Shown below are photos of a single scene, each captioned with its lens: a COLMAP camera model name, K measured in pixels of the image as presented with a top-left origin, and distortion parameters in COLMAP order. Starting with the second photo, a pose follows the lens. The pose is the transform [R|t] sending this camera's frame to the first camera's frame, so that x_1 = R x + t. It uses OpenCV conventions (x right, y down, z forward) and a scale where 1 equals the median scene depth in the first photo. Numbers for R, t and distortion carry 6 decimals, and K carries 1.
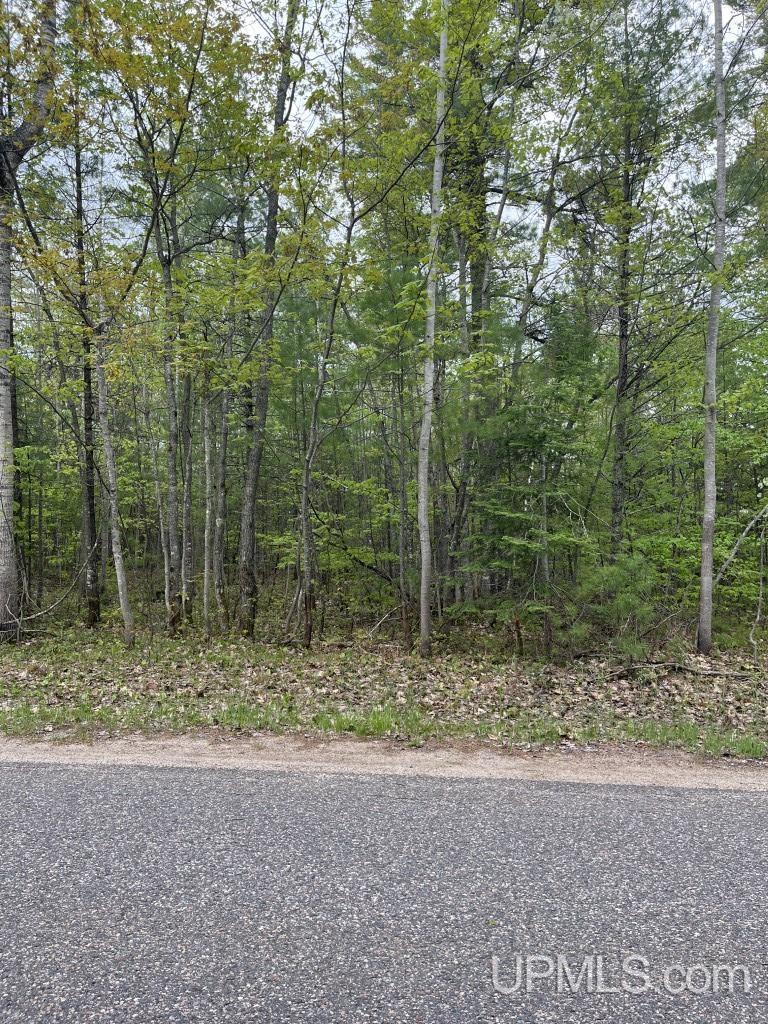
lens RADIAL K [[777.0, 0, 384.0], [0, 777.0, 512.0], [0, 0, 1]] dist [0.012647, -0.003145]
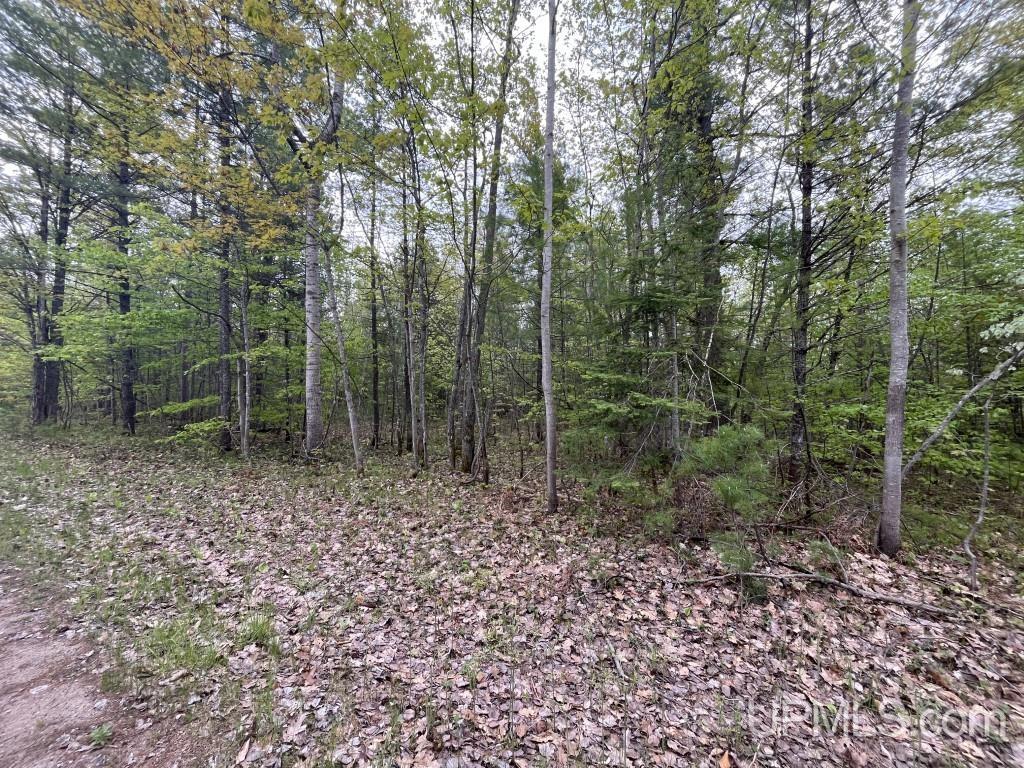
lens RADIAL K [[410.8, 0, 512.0], [0, 410.8, 384.0], [0, 0, 1]] dist [0.000338, -0.001182]
pose [[0.900334, 0.001155, -0.435199, 0.280173], [-0.003717, 0.999980, -0.005036, 0.016818], [0.435184, 0.006152, 0.900320, 0.520050]]
